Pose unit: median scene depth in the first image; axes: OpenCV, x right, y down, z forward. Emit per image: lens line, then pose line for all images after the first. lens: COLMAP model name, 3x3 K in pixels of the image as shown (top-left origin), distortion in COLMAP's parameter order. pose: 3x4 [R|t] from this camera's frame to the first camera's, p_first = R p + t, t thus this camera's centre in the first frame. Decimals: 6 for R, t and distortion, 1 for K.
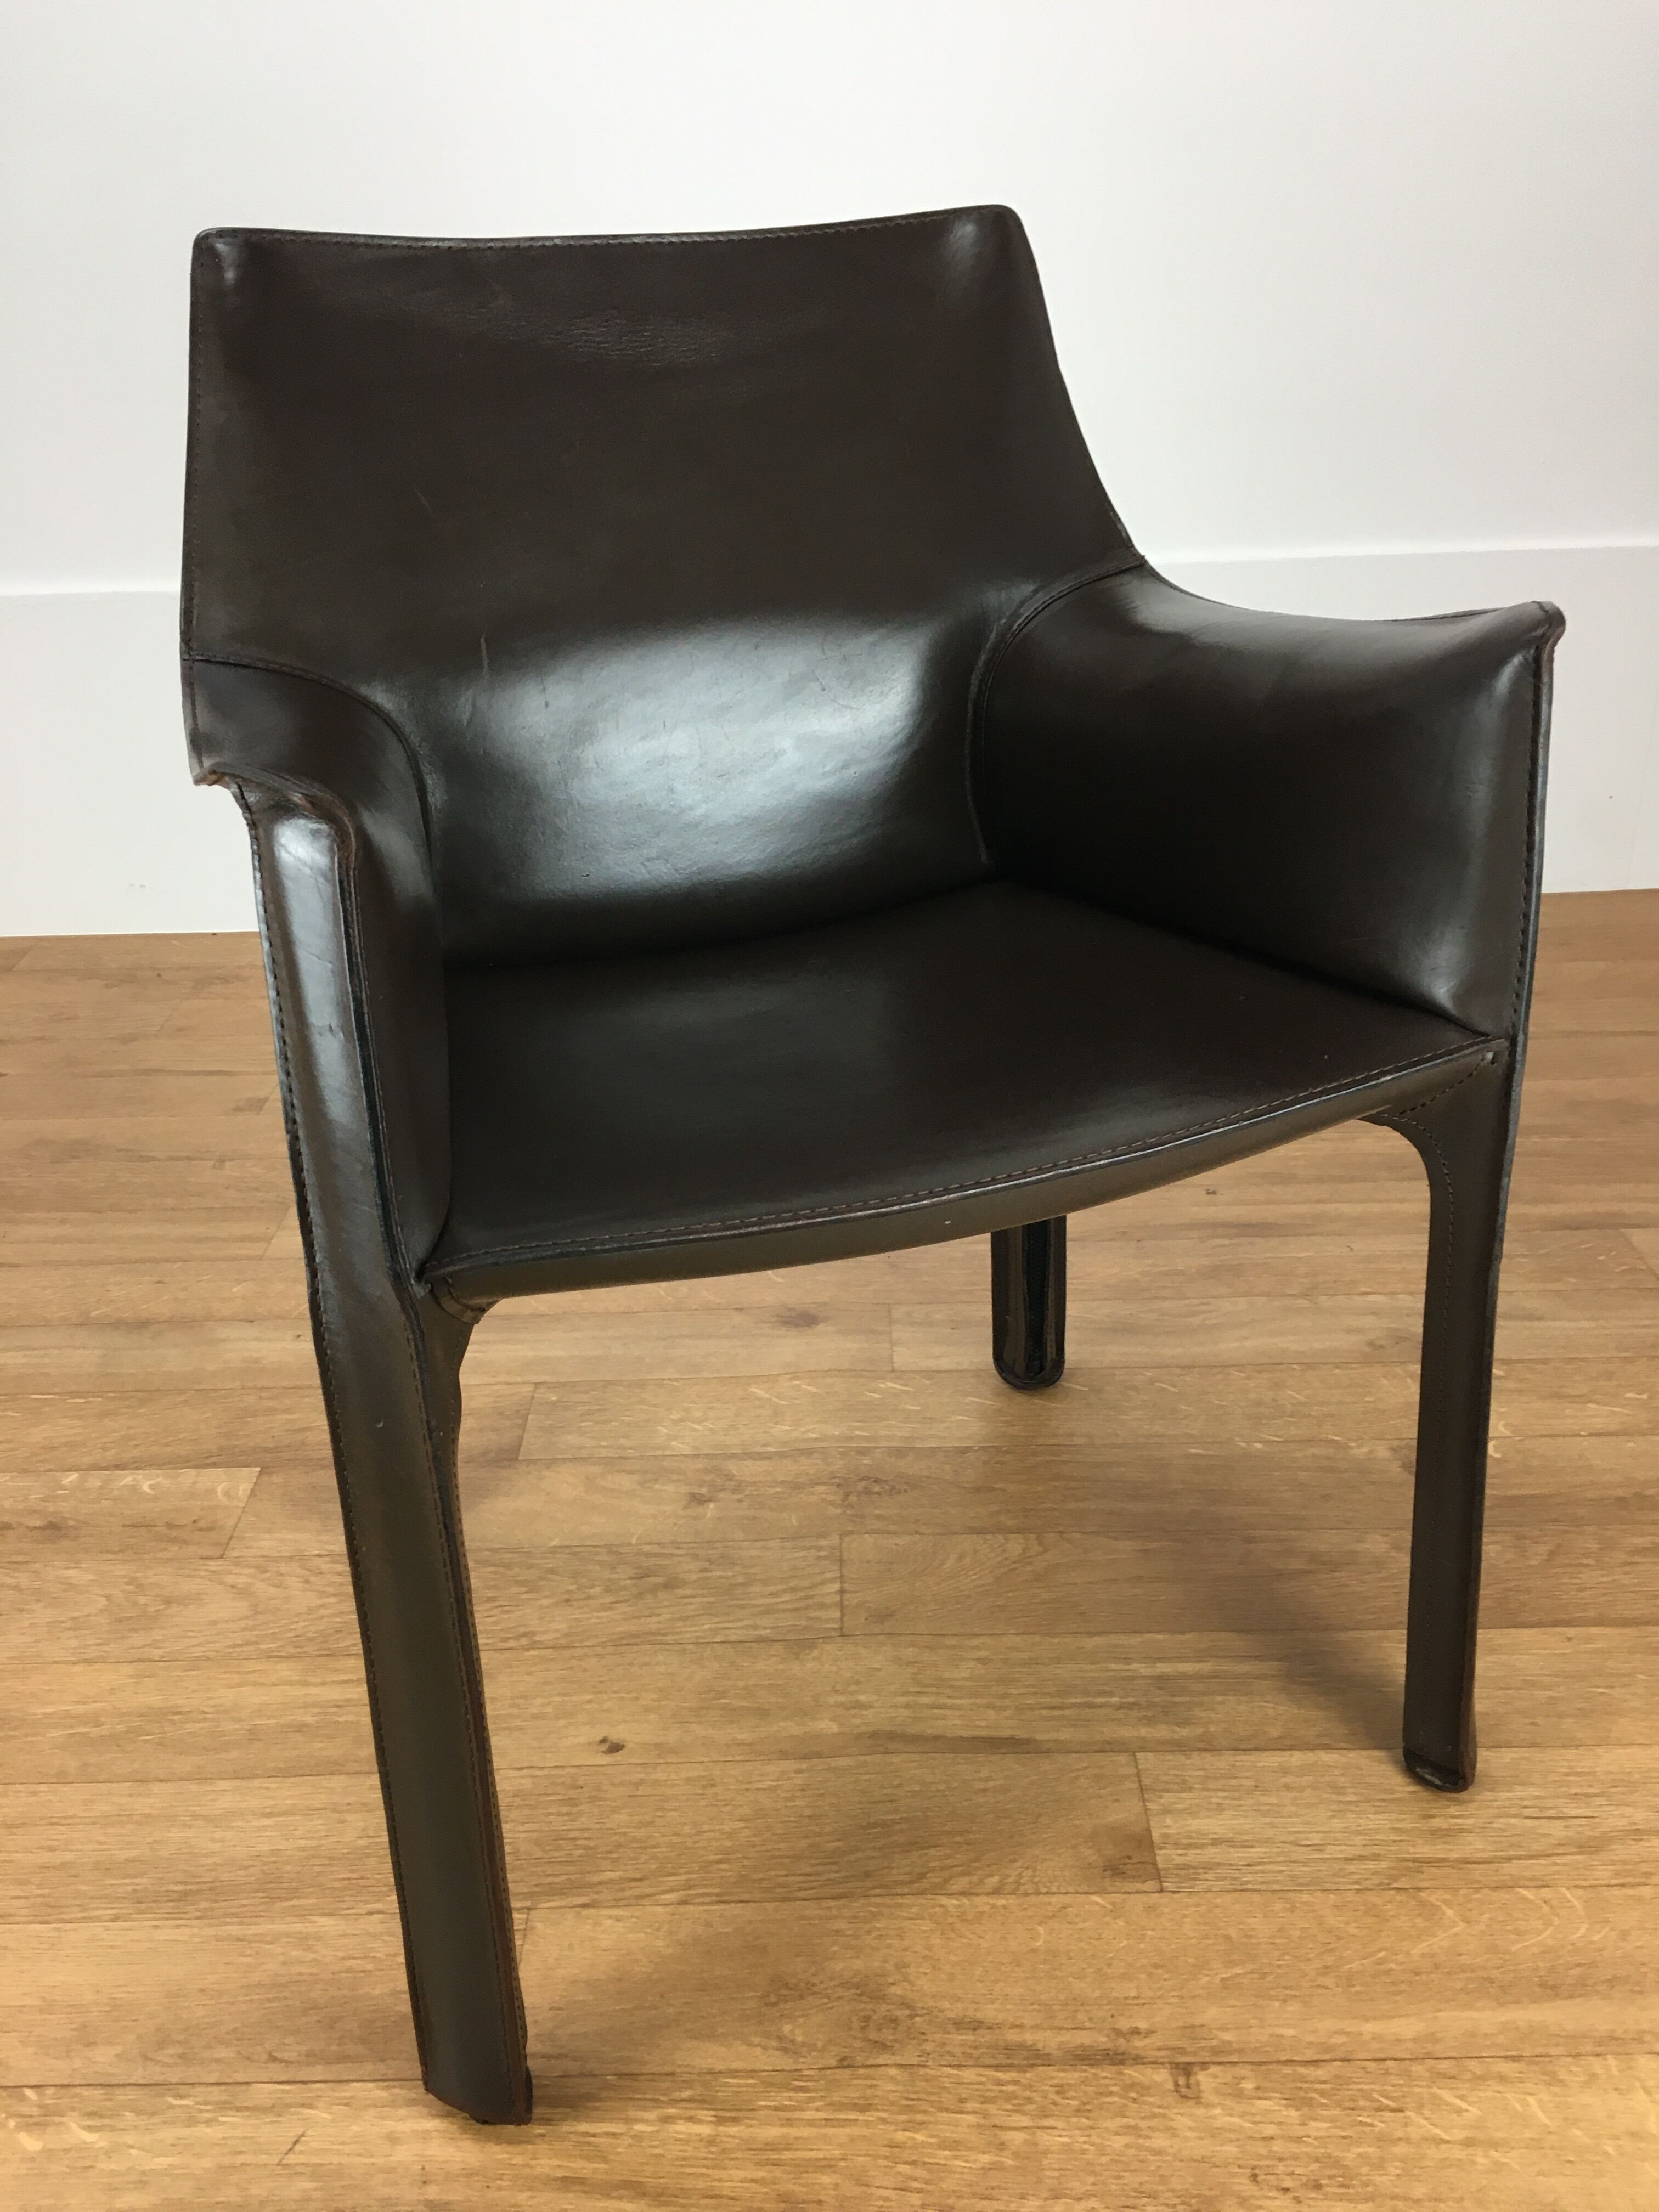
lens RADIAL K [[1895.9, 0, 828.4], [0, 1895.9, 1109.9], [0, 0, 1]] dist [0.072836, -0.125010]
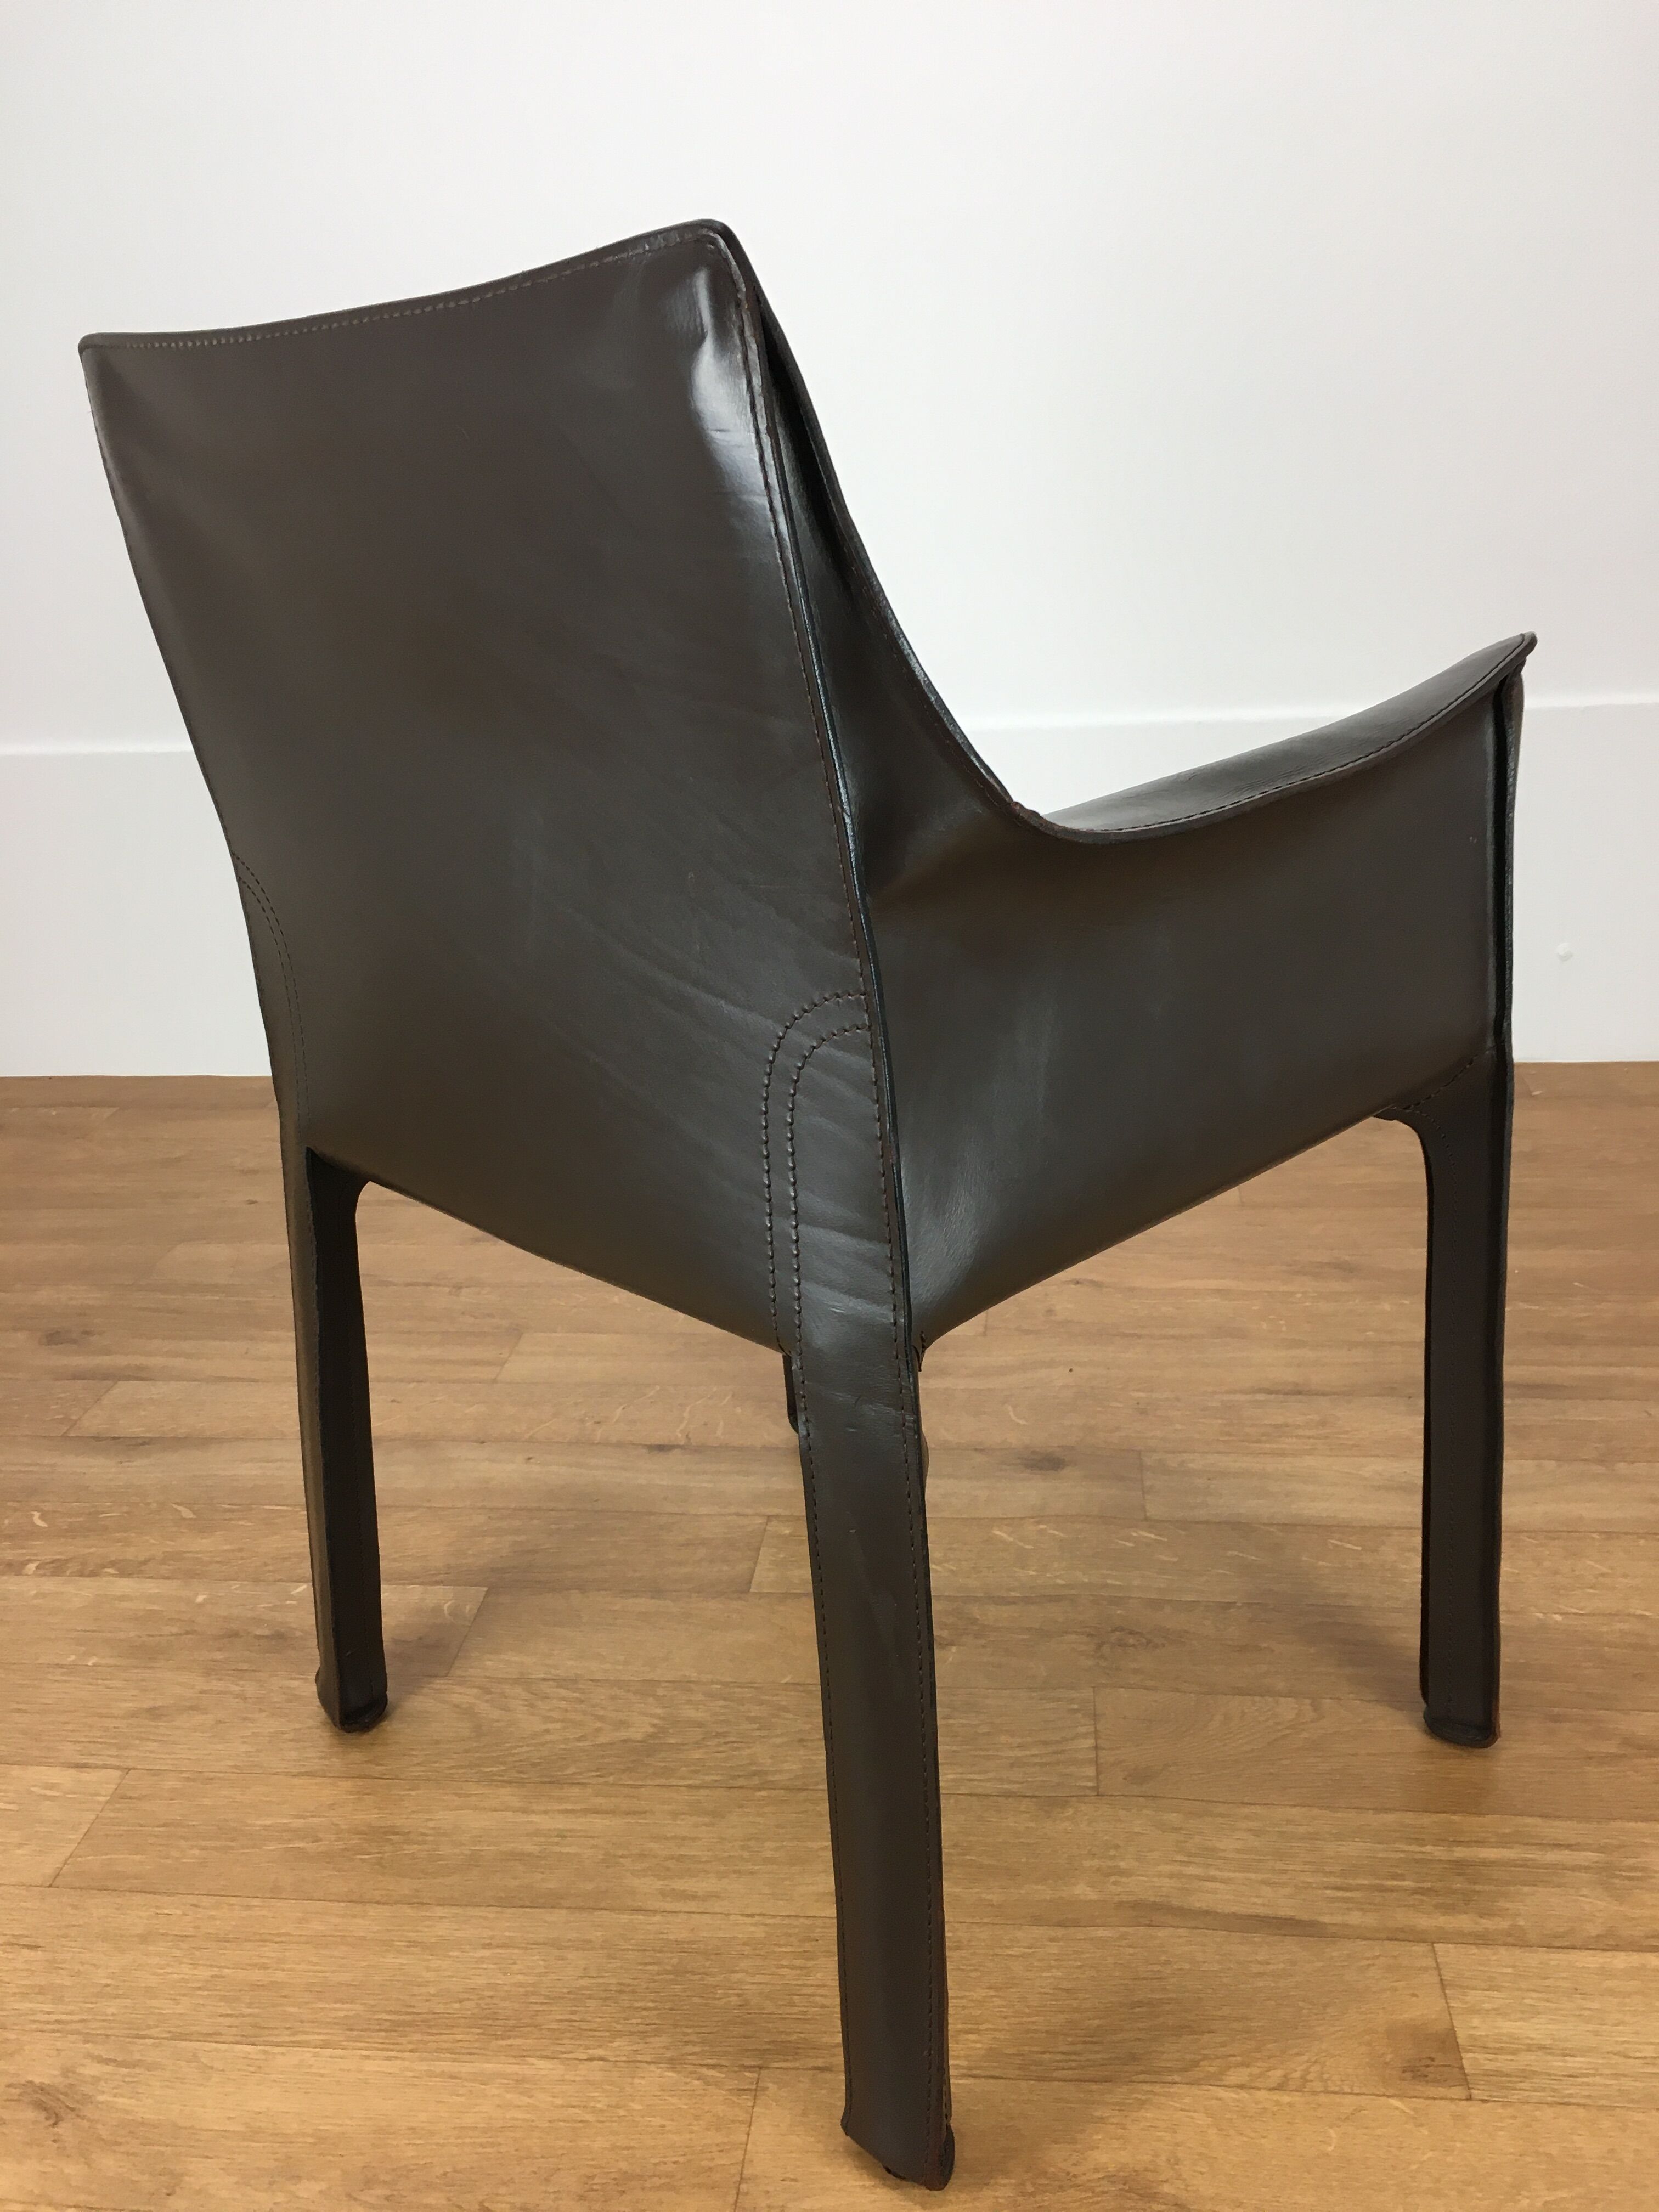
lens RADIAL K [[1895.9, 0, 829.3], [0, 1895.9, 1117.9], [0, 0, 1]] dist [0.072836, -0.125010]
pose [[0.993765, 0.020311, -0.109628, -0.028467], [-0.031020, 0.994812, -0.096887, 0.046567], [0.107091, 0.099684, 0.989239, 0.044212]]
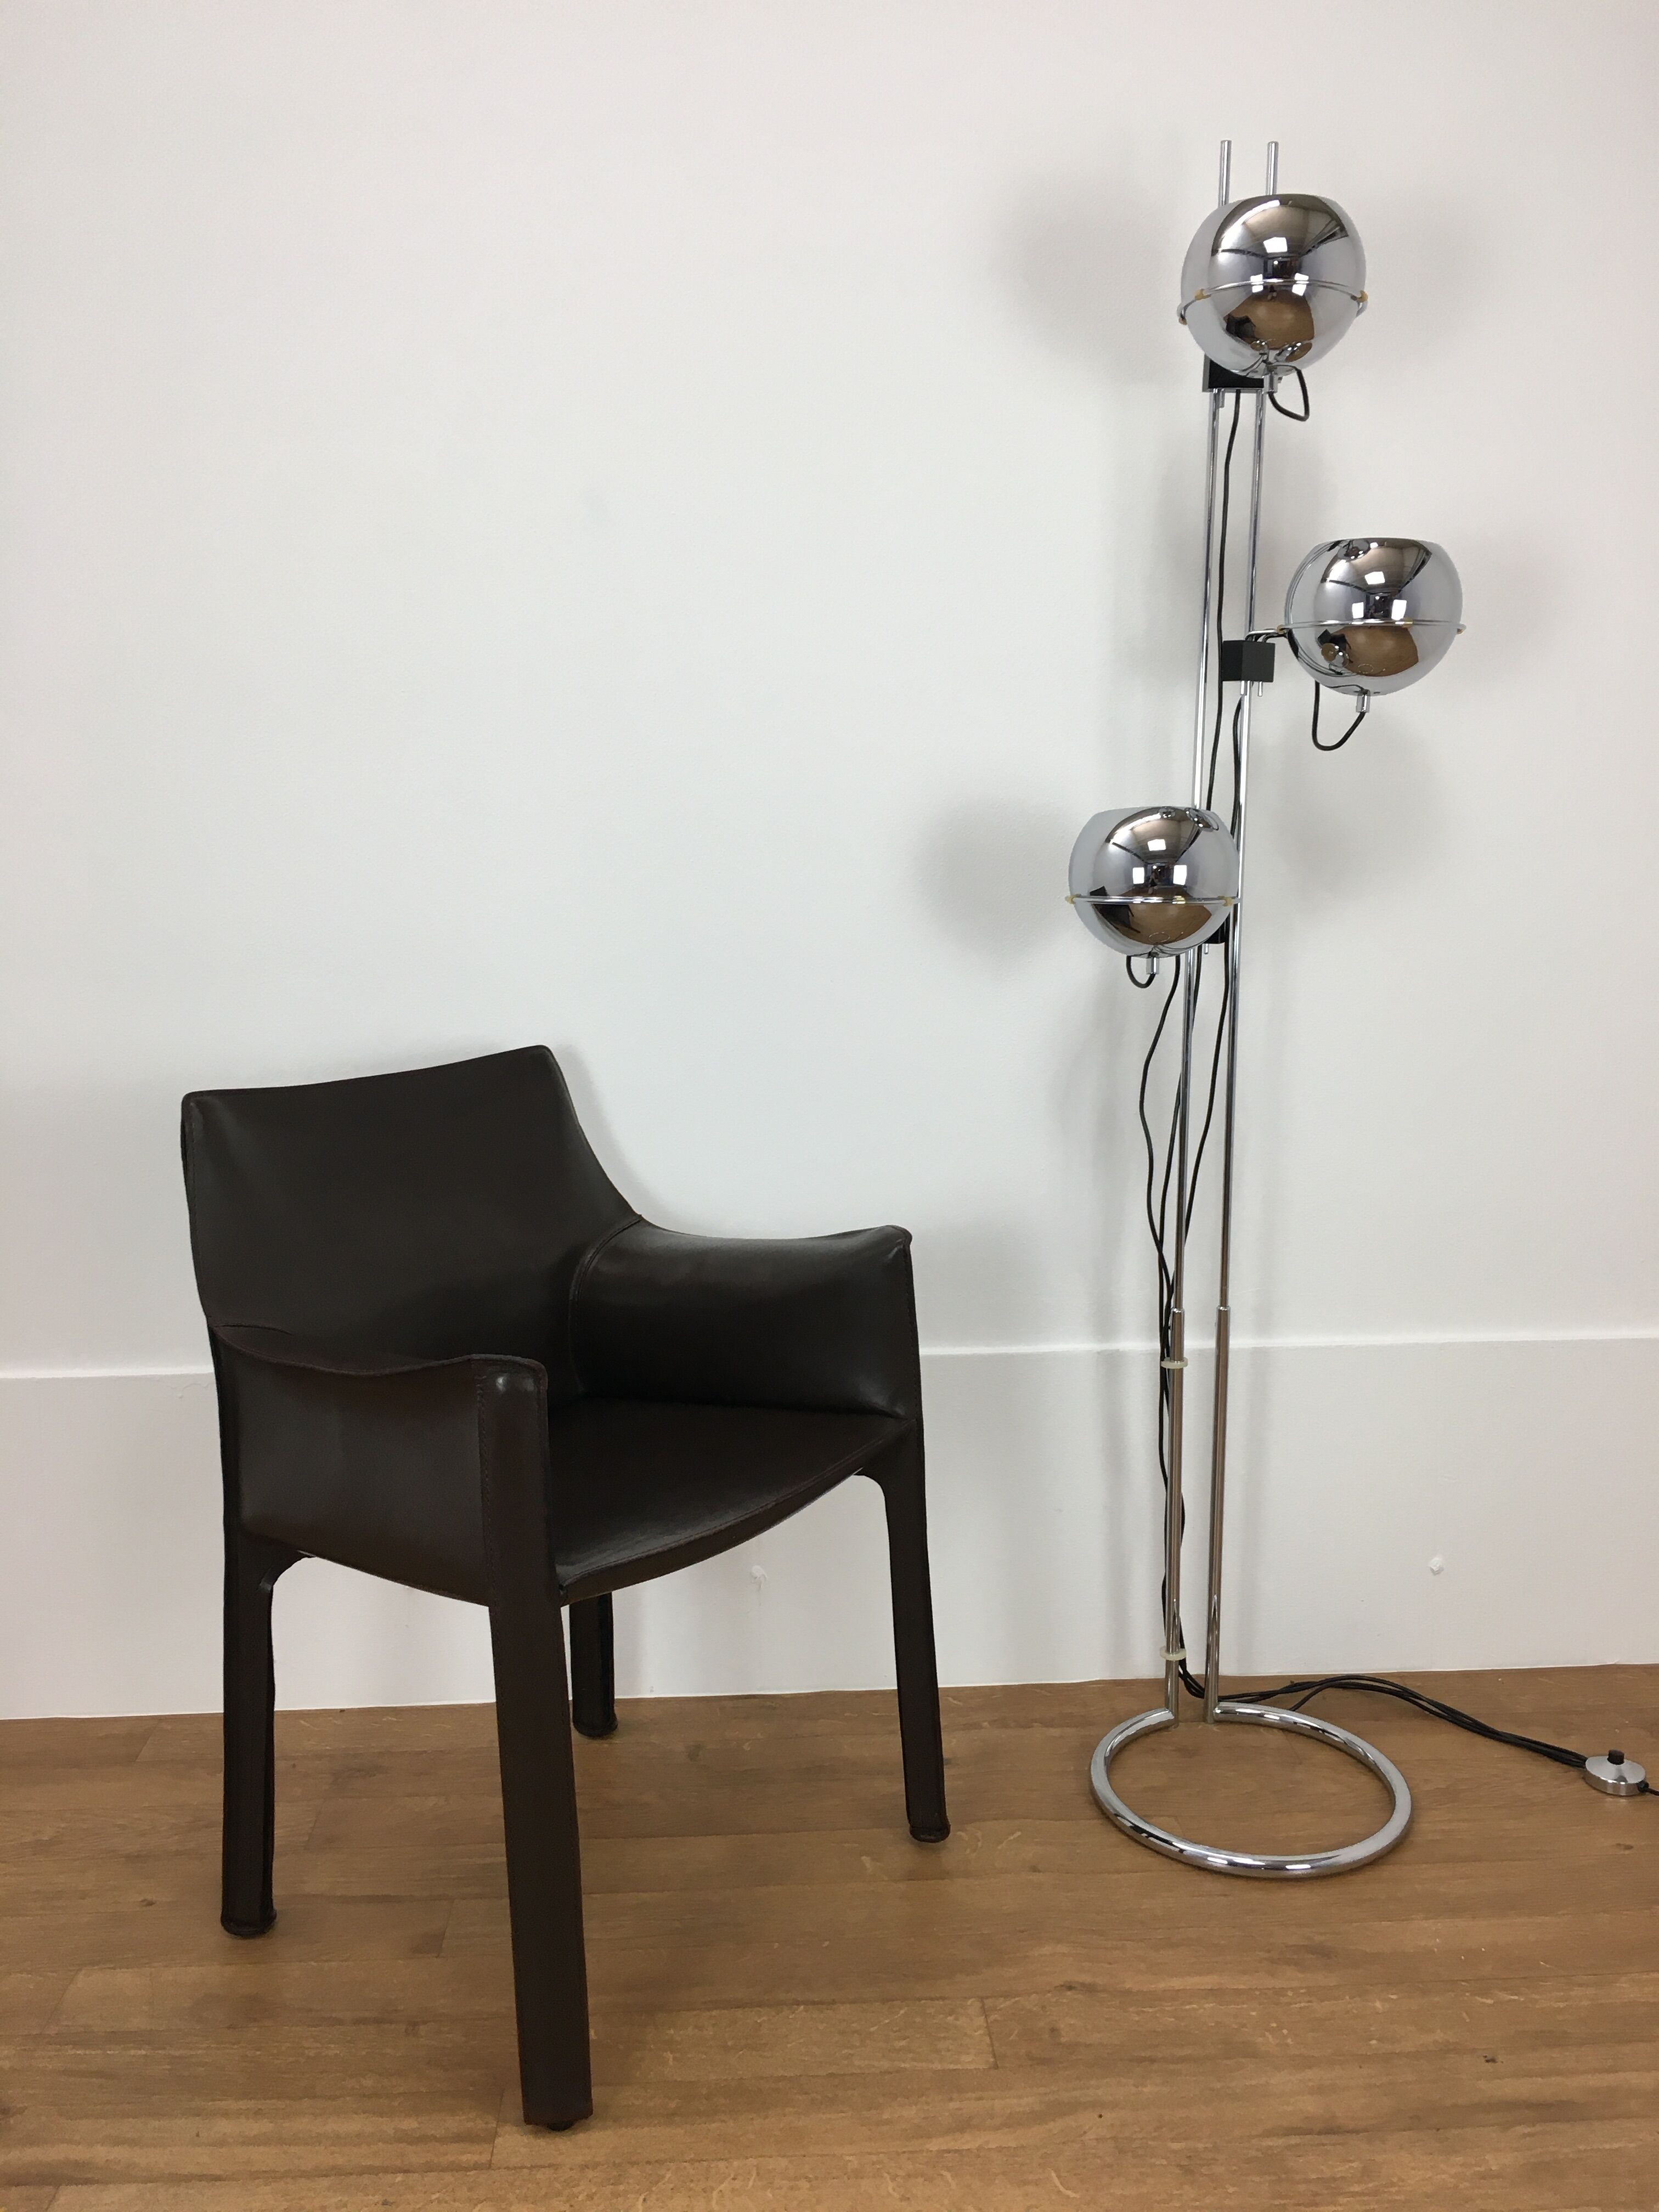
lens RADIAL K [[1895.9, 0, 829.7], [0, 1895.9, 1115.1], [0, 0, 1]] dist [0.072836, -0.125010]
pose [[0.998386, 0.012116, 0.055487, -0.280181], [0.005325, 0.952710, -0.303833, -0.176667], [-0.056544, 0.303638, 0.951108, -0.043620]]
